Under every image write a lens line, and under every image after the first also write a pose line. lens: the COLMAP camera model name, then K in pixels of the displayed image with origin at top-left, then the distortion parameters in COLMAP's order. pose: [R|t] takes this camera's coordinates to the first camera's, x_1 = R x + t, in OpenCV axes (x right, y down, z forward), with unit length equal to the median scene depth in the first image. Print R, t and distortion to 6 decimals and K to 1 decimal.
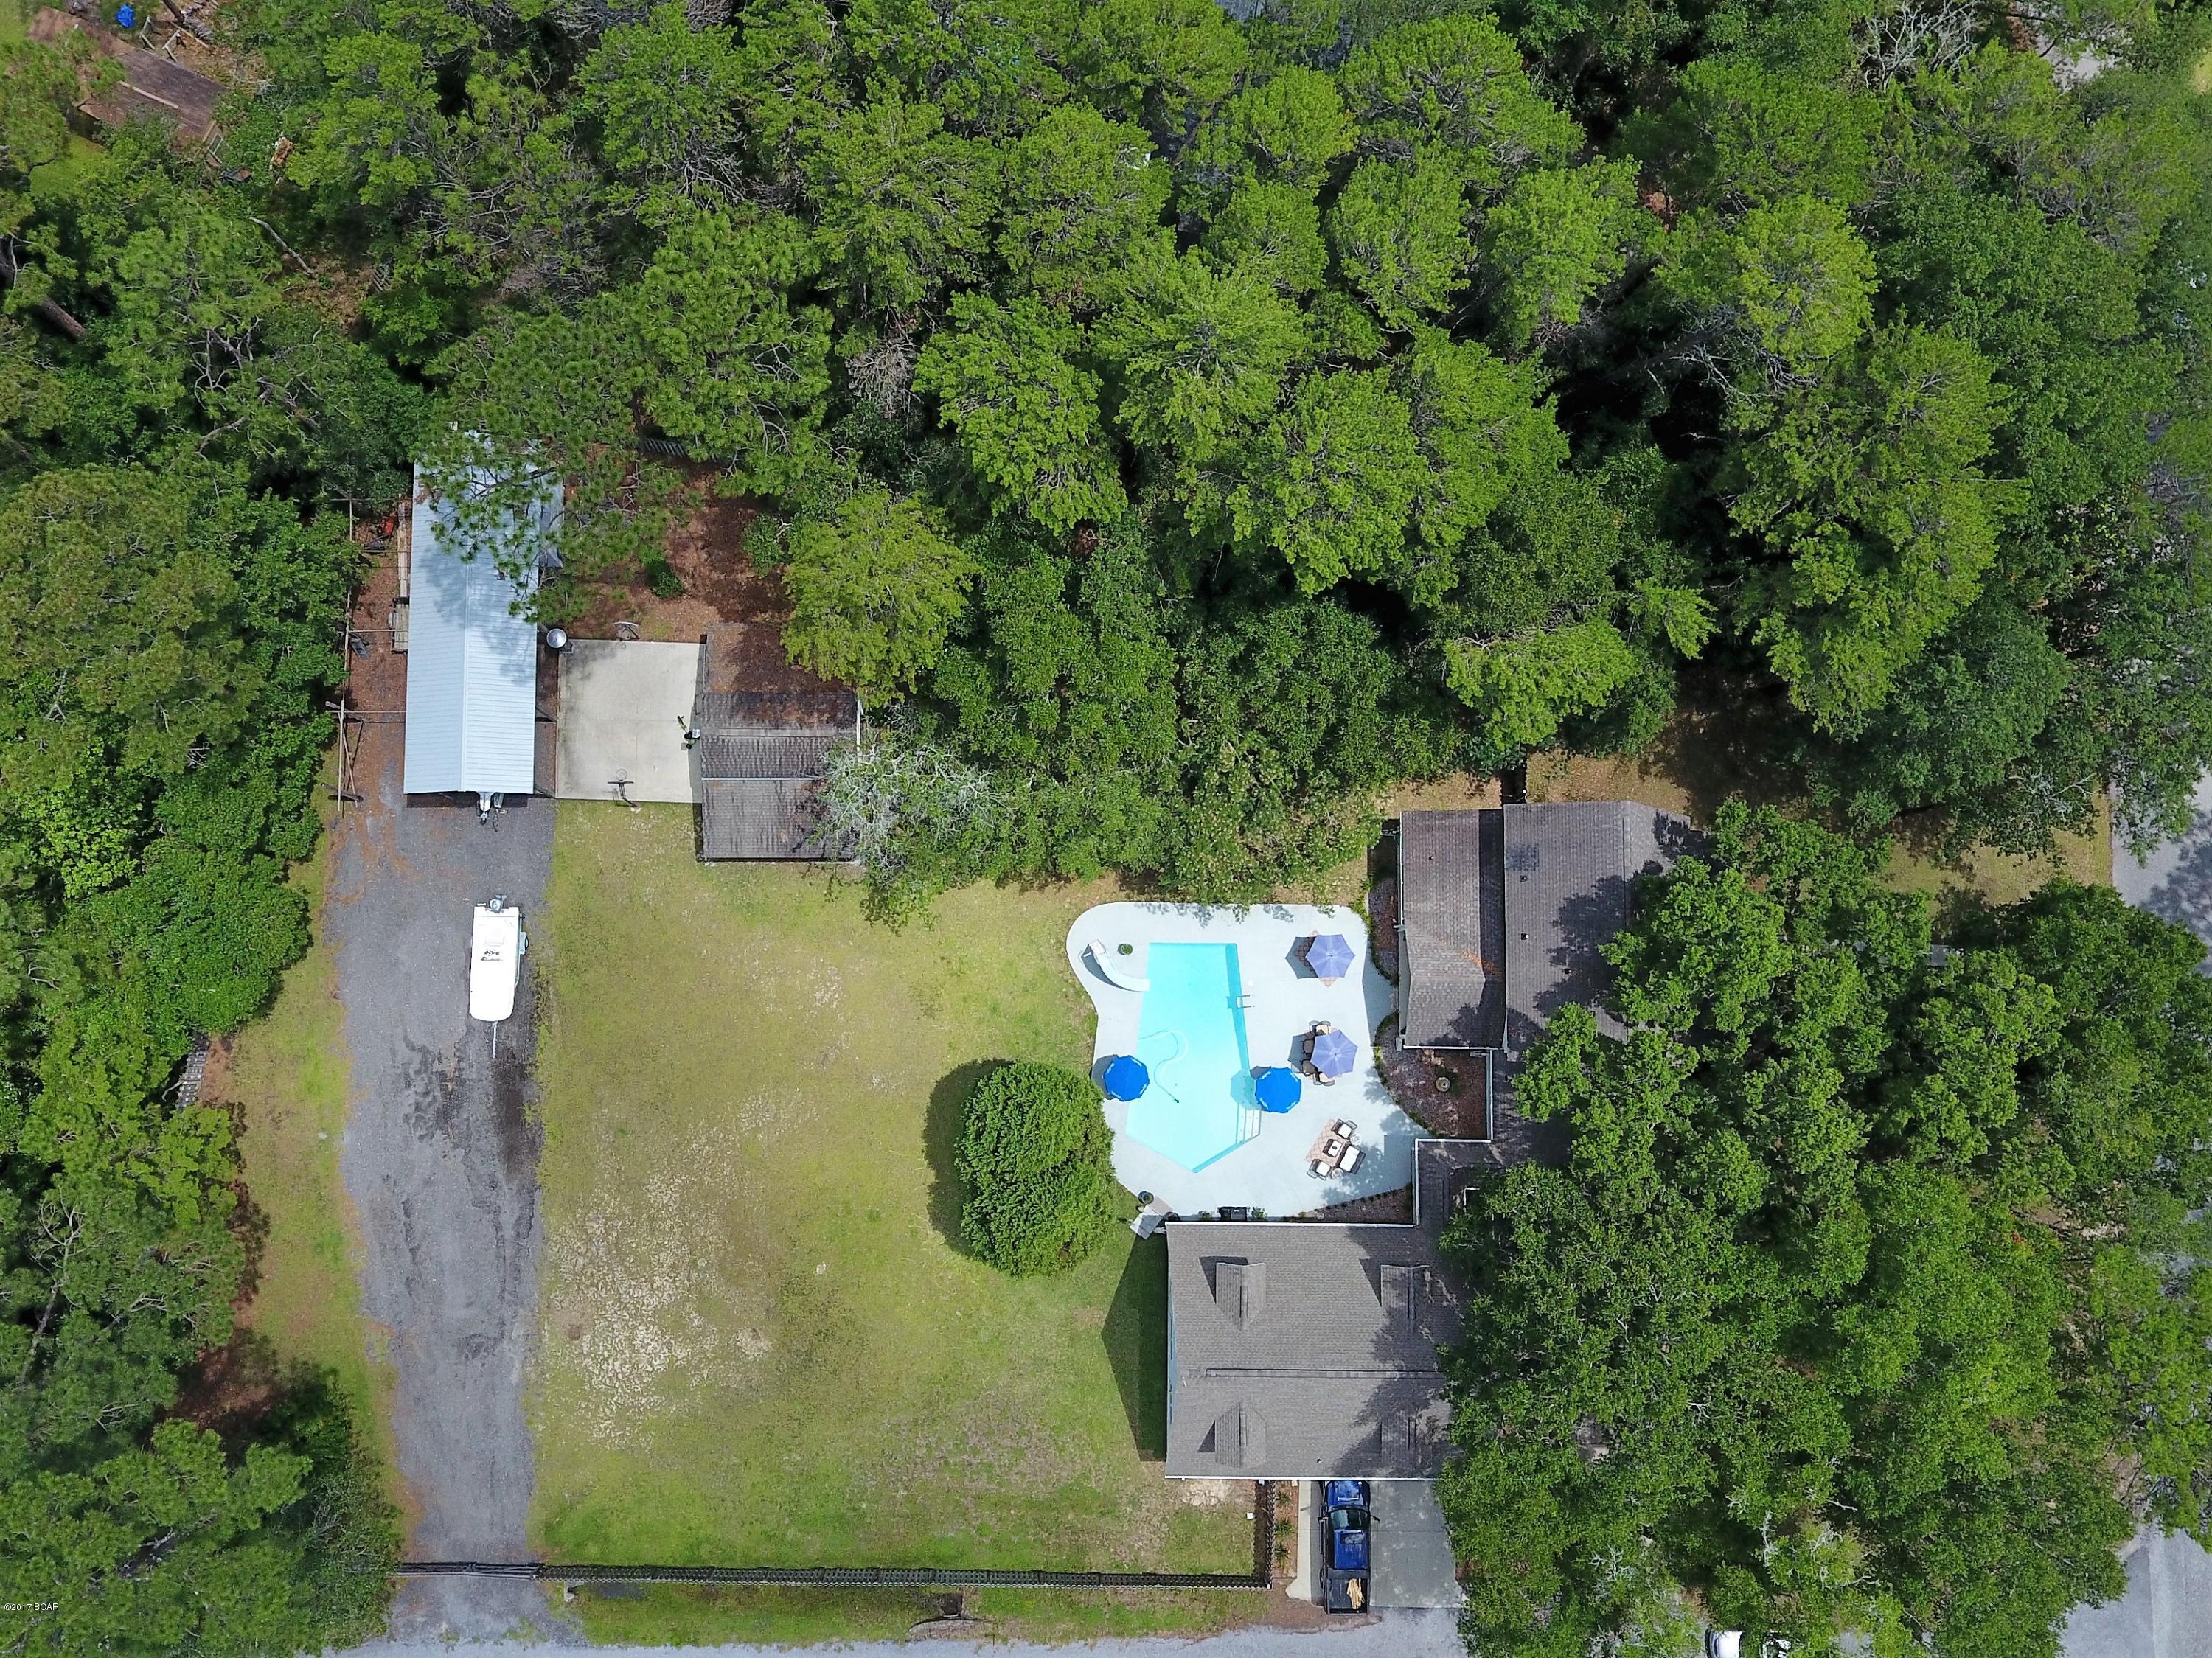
lens RADIAL K [[1673.2, 0, 1028.0], [0, 1673.2, 879.1], [0, 0, 1]] dist [-0.004656, 0.008233]
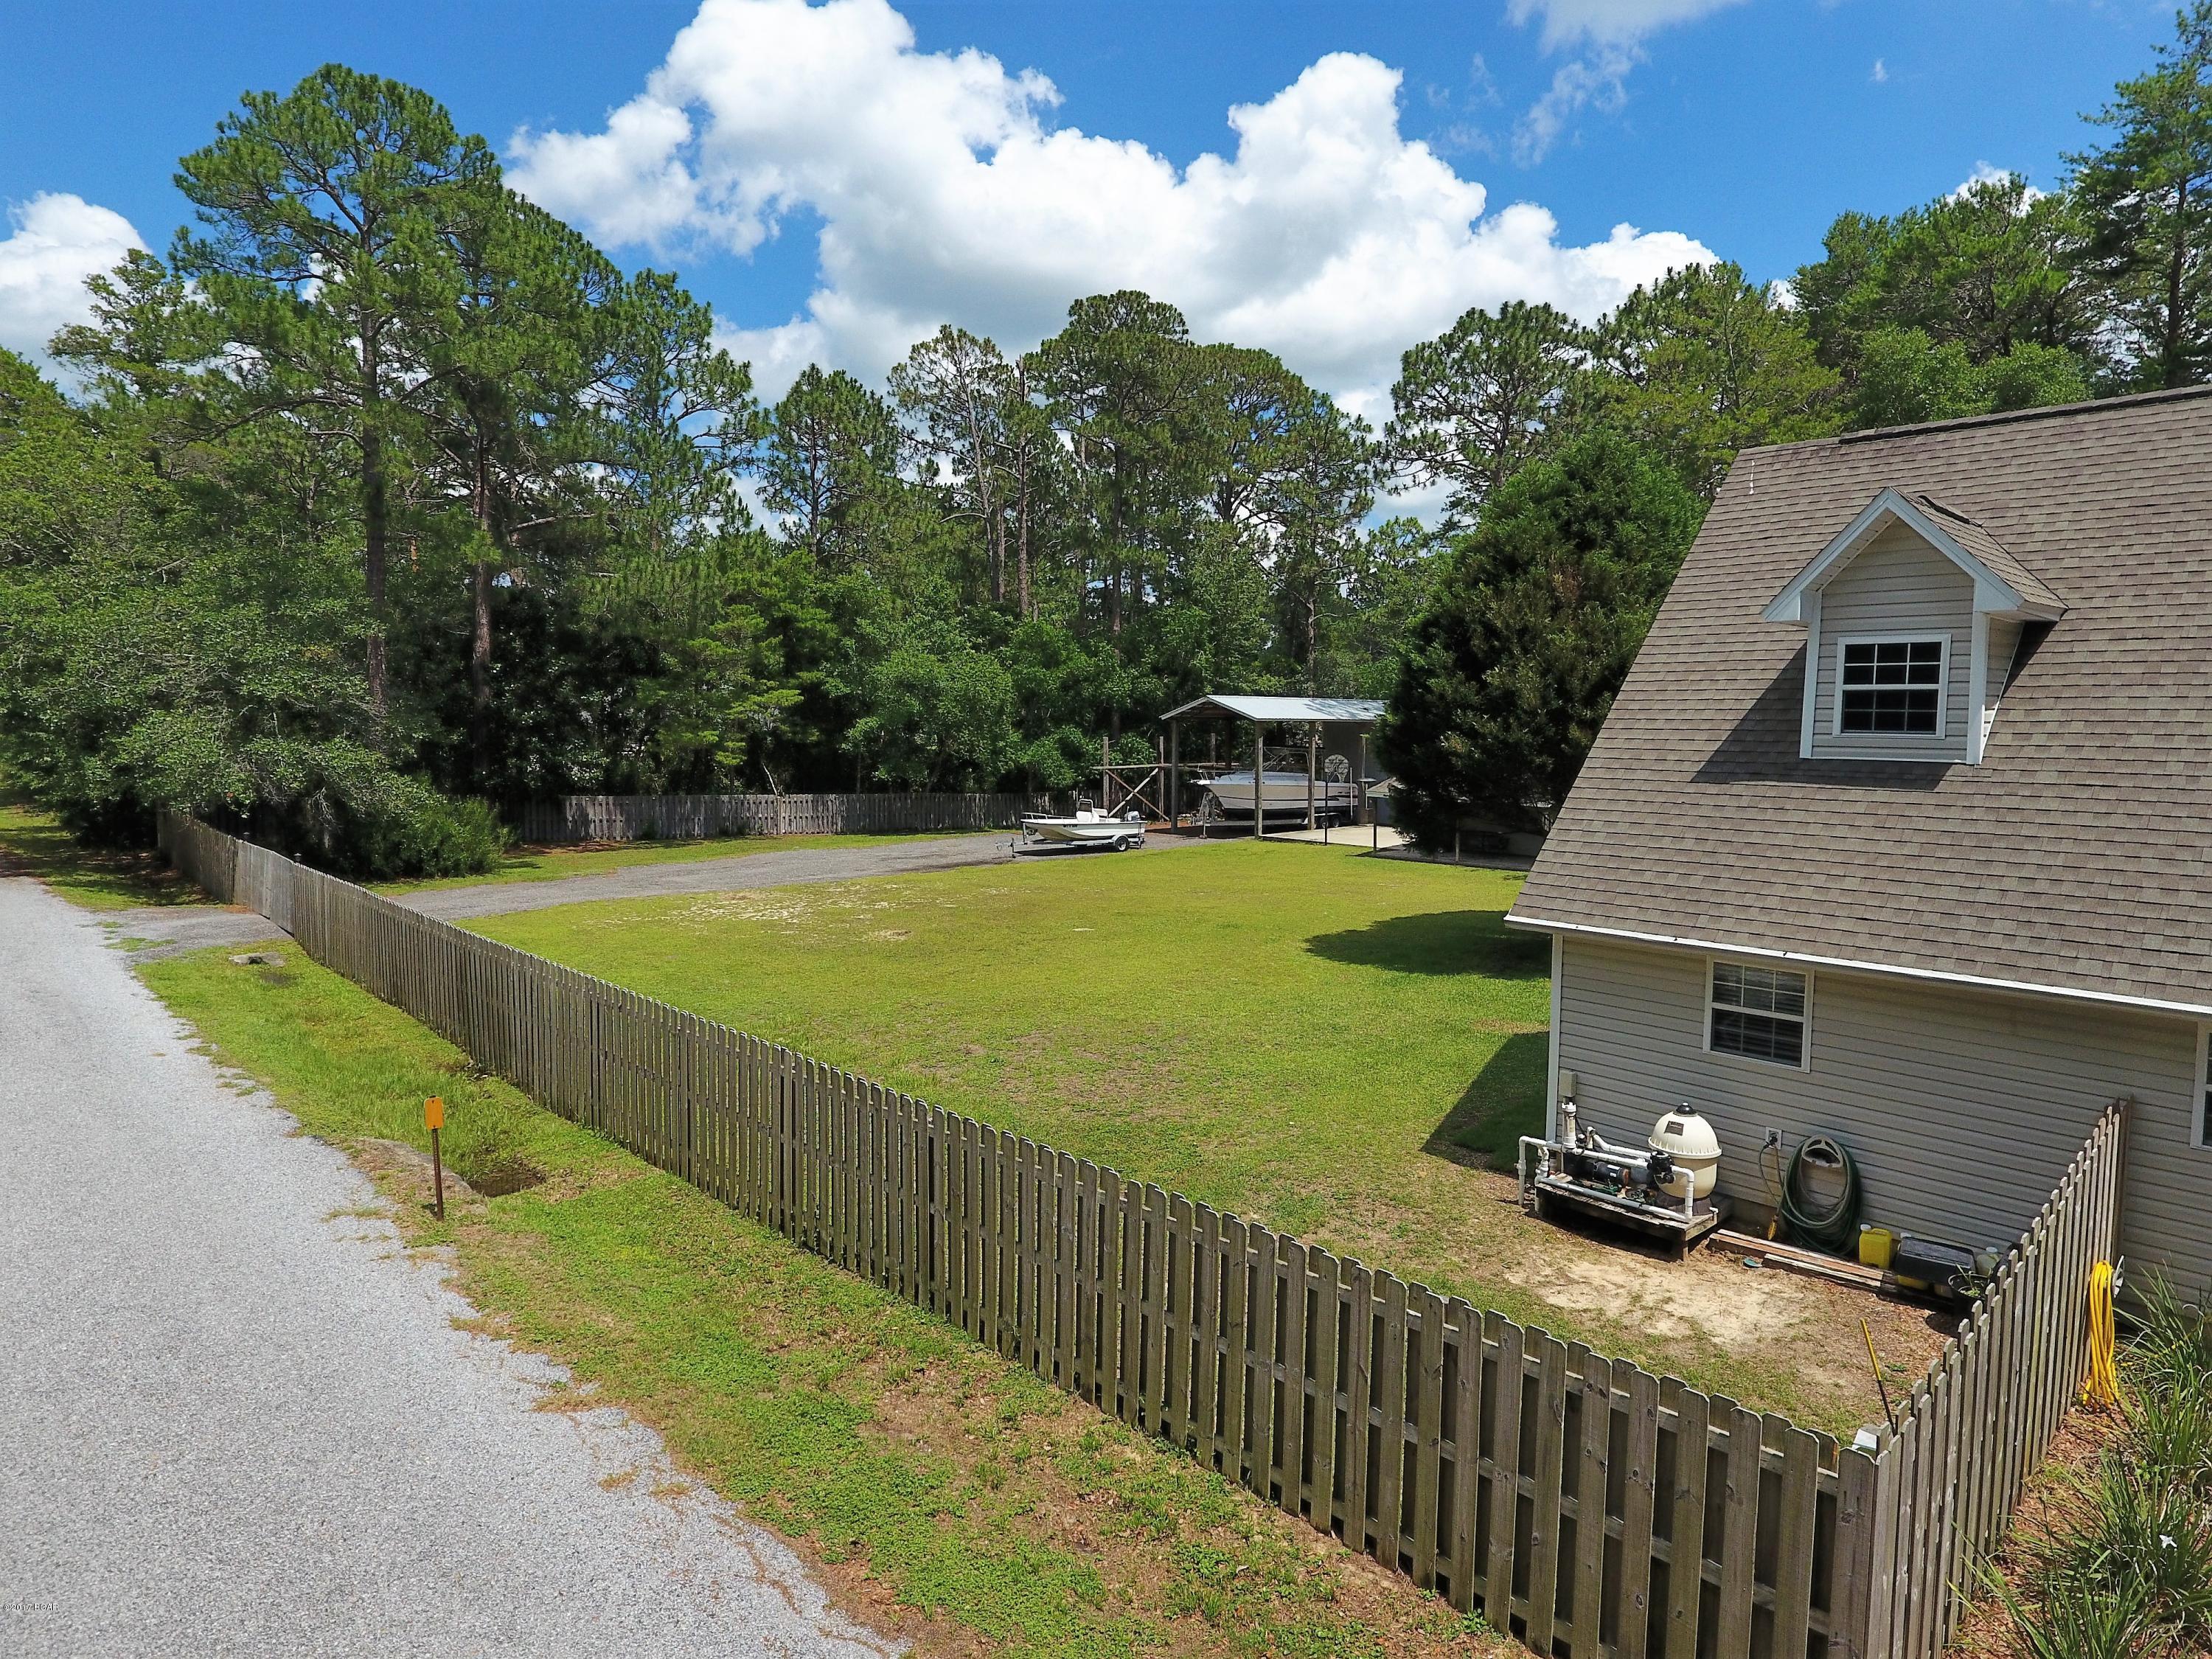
lens RADIAL K [[1294.1, 0, 1114.0], [0, 1294.1, 813.9], [0, 0, 1]] dist [-0.005555, 0.000921]
pose [[0.696093, 0.049768, -0.716225, 0.162827], [-0.714680, 0.143156, -0.684645, 0.491513], [0.068458, 0.988448, 0.135218, 0.915125]]
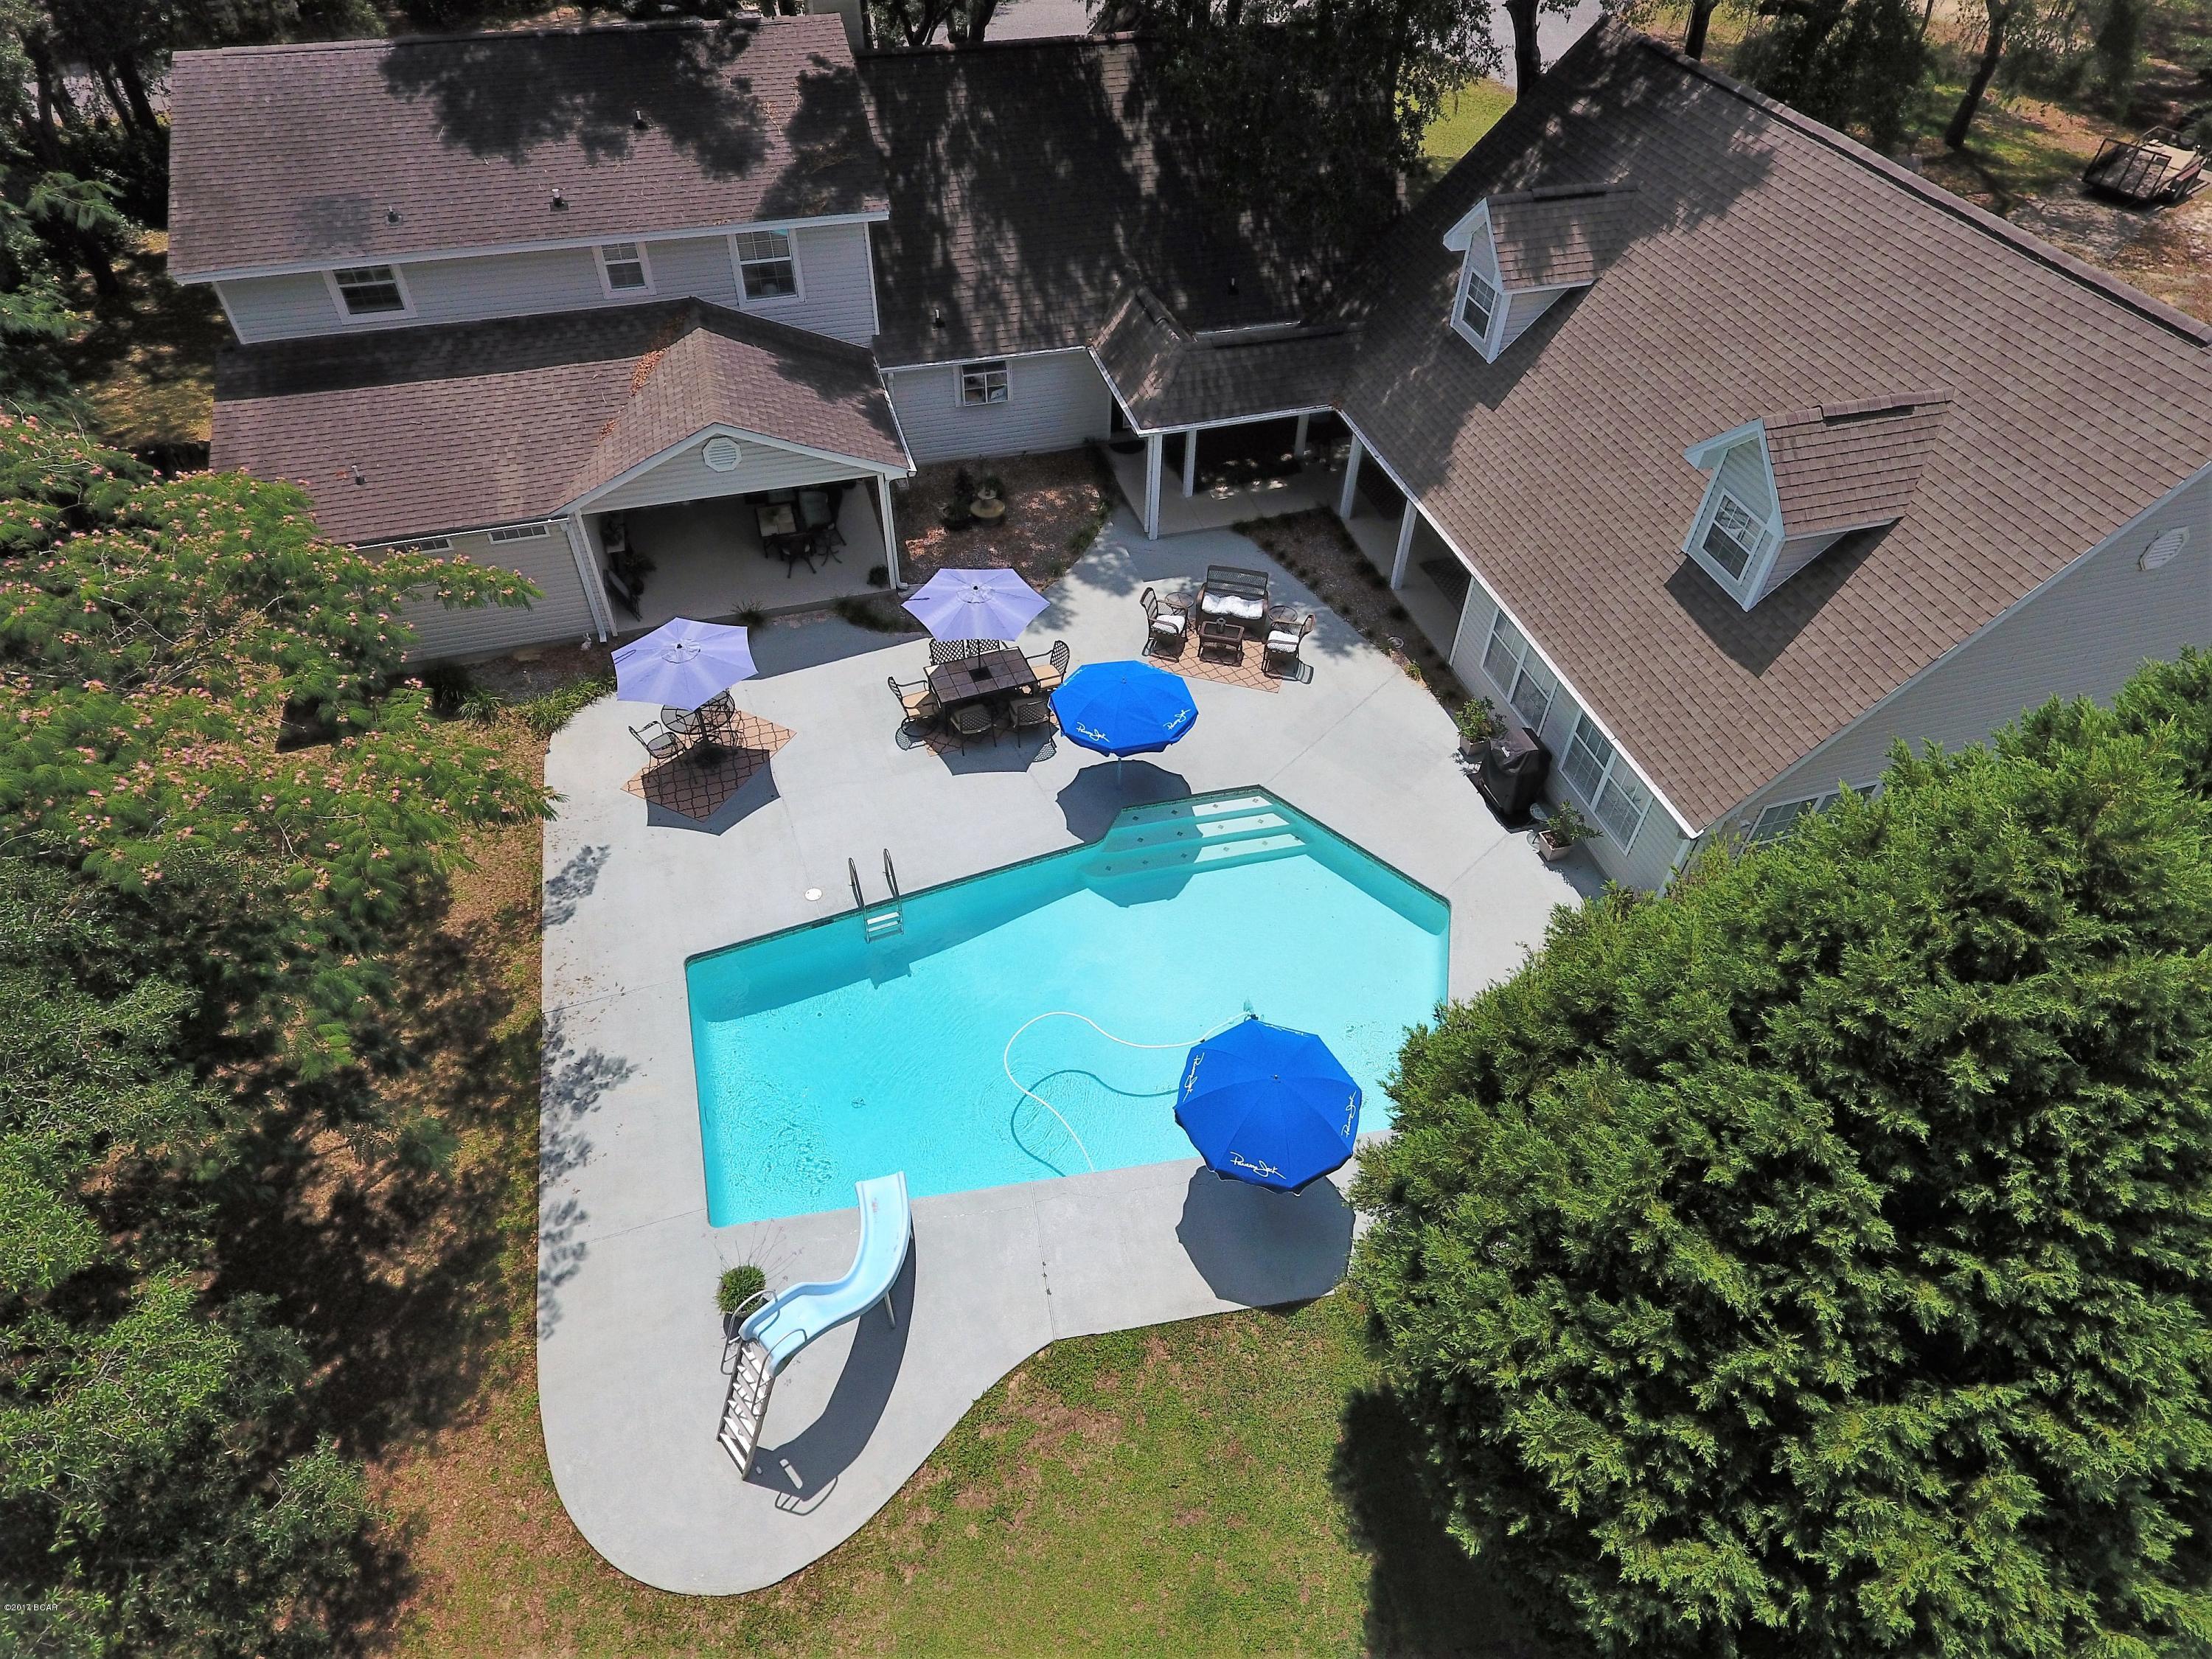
lens RADIAL K [[1294.1, 0, 1105.6], [0, 1294.1, 812.9], [0, 0, 1]] dist [-0.005555, 0.000921]
pose [[-0.295298, -0.692126, 0.658606, -0.028708], [0.948246, -0.128091, 0.290554, 0.046889], [-0.116739, 0.710320, 0.694130, 0.831094]]
